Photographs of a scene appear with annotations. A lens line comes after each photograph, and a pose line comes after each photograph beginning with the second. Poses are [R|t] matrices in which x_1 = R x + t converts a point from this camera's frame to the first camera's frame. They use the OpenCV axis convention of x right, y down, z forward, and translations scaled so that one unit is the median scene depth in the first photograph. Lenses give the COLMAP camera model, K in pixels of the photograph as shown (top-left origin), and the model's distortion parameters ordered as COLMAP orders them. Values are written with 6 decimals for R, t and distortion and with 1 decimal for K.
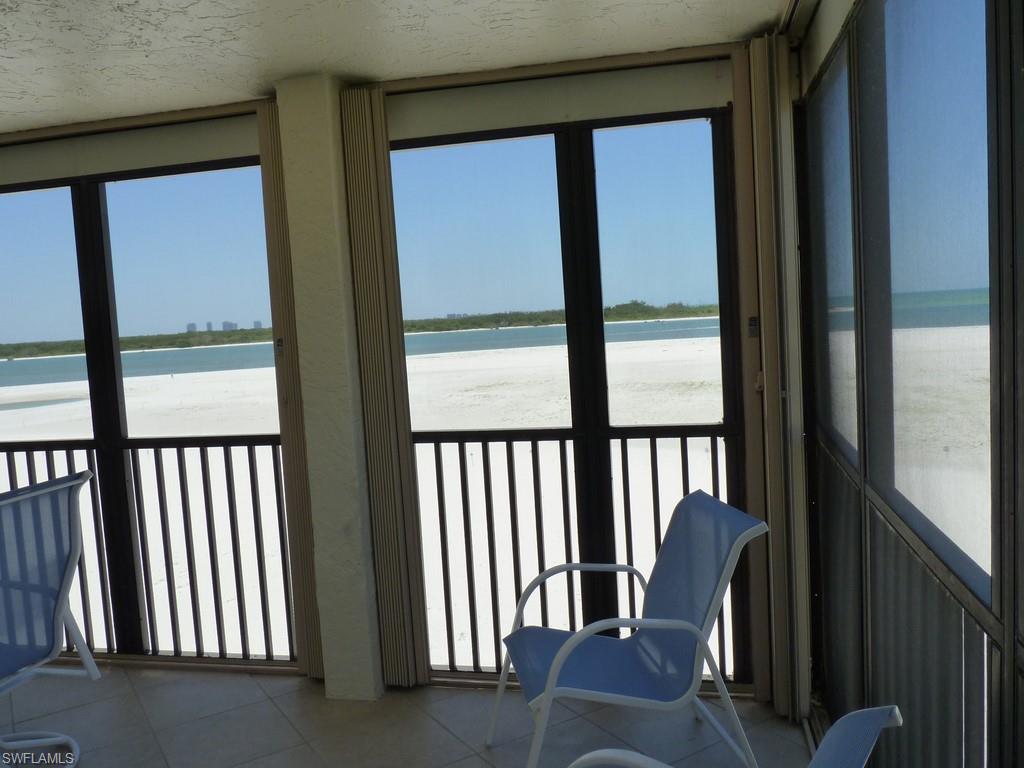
lens RADIAL K [[822.6, 0, 507.1], [0, 822.6, 394.1], [0, 0, 1]] dist [-0.005011, -0.024956]
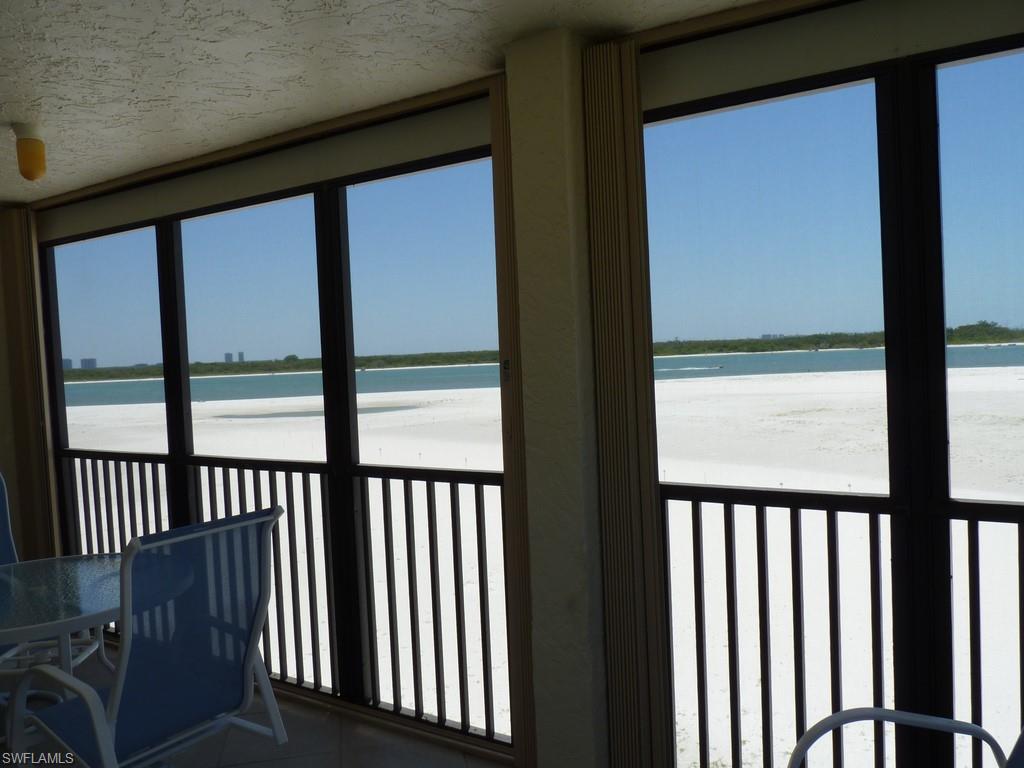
lens RADIAL K [[822.6, 0, 505.5], [0, 822.6, 391.3], [0, 0, 1]] dist [-0.005011, -0.024956]
pose [[0.930923, 0.034720, -0.363560, 0.025326], [-0.044426, 0.998844, -0.018366, -0.021205], [0.362502, 0.033249, 0.931390, 0.232798]]
